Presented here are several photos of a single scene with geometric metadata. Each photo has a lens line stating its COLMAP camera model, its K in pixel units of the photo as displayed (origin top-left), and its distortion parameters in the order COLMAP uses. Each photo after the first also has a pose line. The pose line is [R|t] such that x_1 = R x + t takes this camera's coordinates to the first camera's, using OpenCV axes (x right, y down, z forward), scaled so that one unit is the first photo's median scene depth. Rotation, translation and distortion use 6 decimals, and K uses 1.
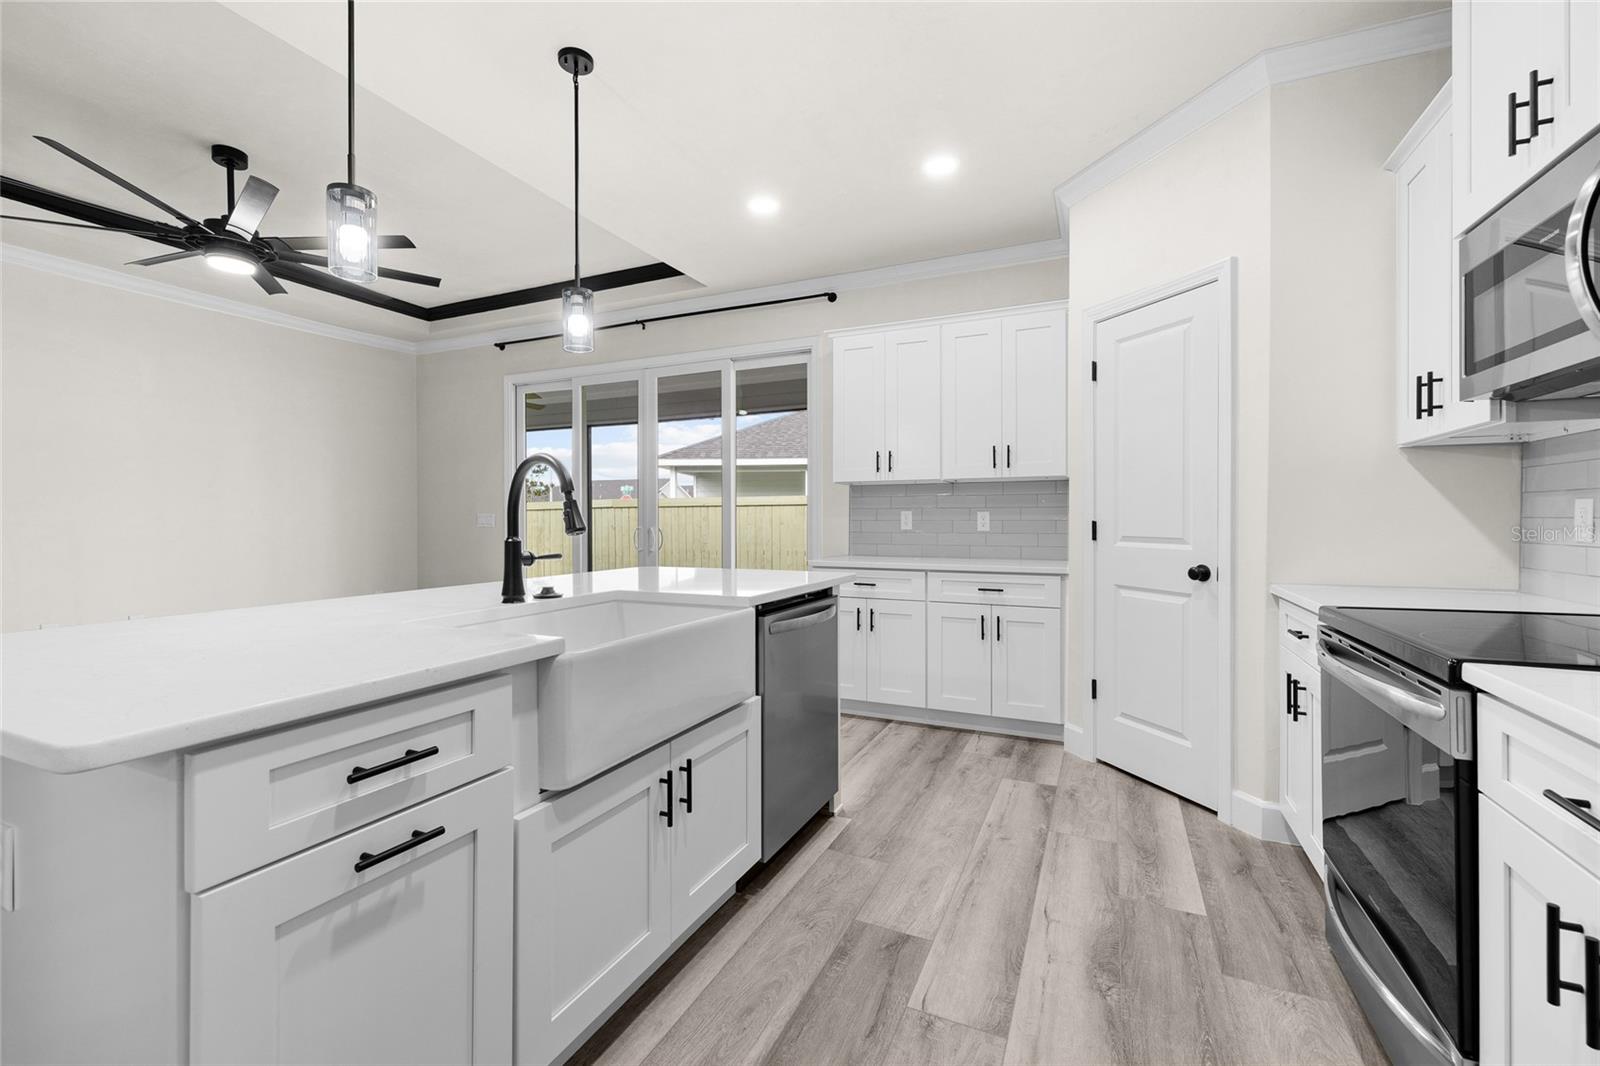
lens RADIAL K [[671.6, 0, 801.3], [0, 671.6, 519.5], [0, 0, 1]] dist [0.005290, -0.000534]
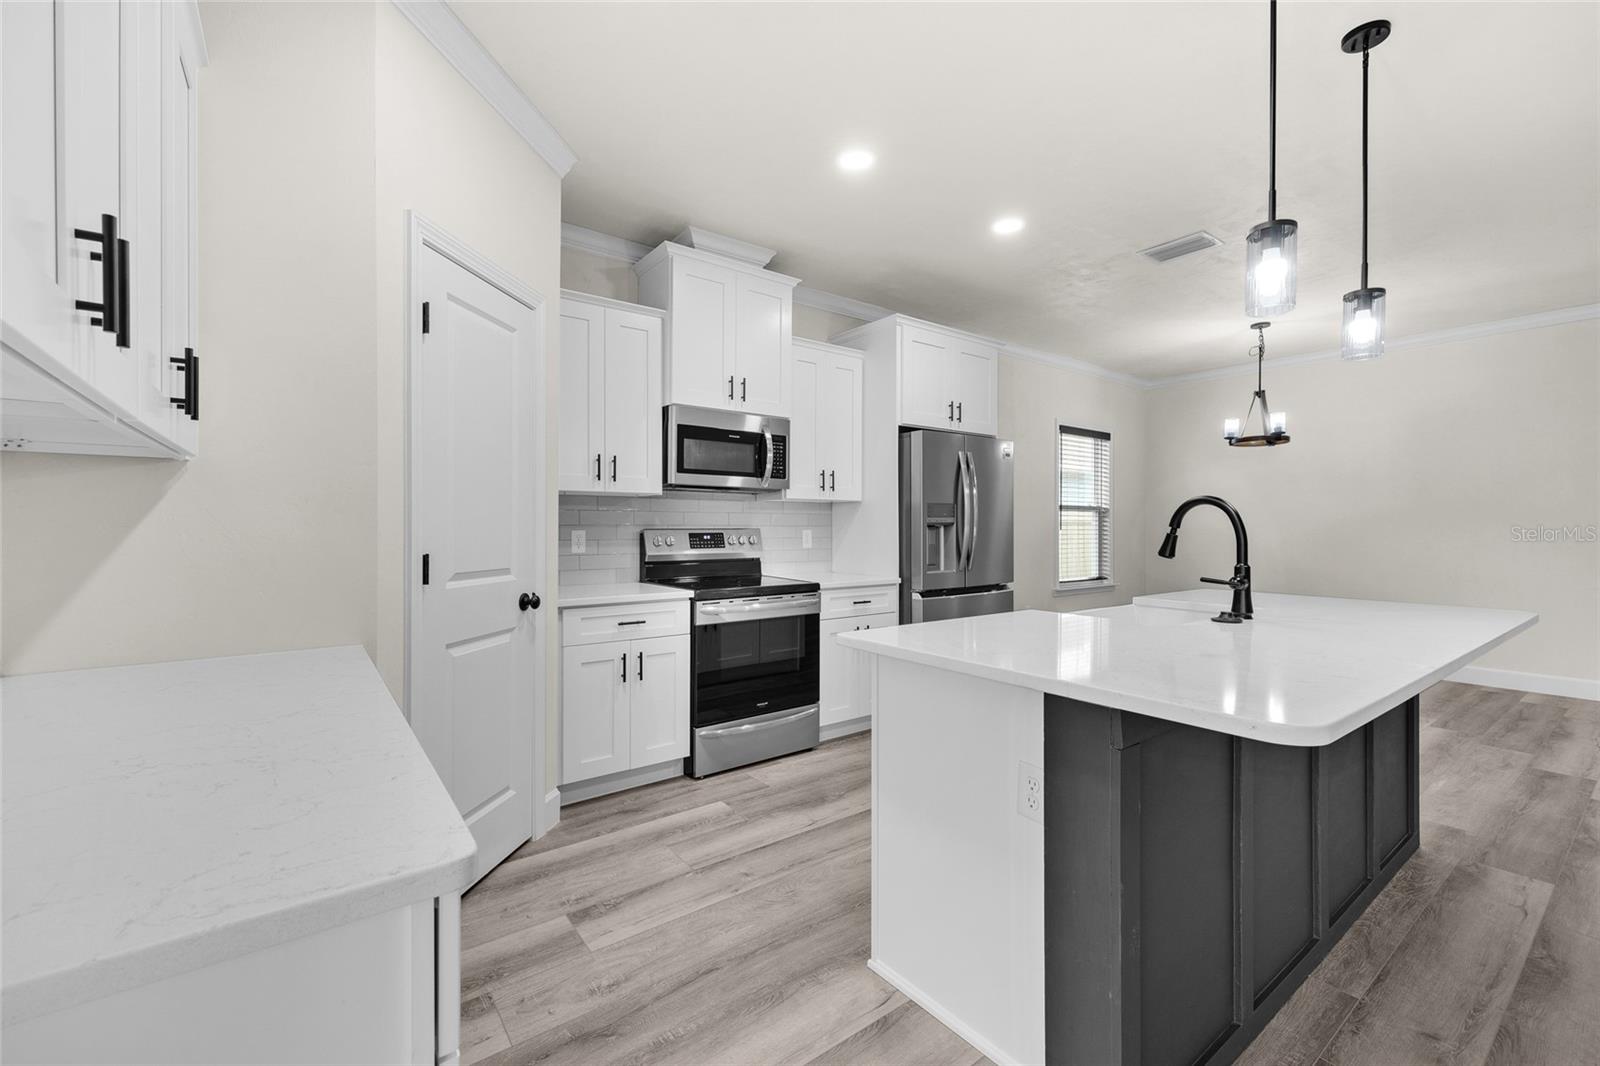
lens RADIAL K [[671.6, 0, 798.3], [0, 671.6, 526.2], [0, 0, 1]] dist [0.005290, -0.000534]
pose [[-0.879475, 0.001798, 0.475941, -0.265903], [0.001730, 0.999998, -0.000581, -0.035436], [-0.475941, 0.000313, -0.879477, 2.107440]]
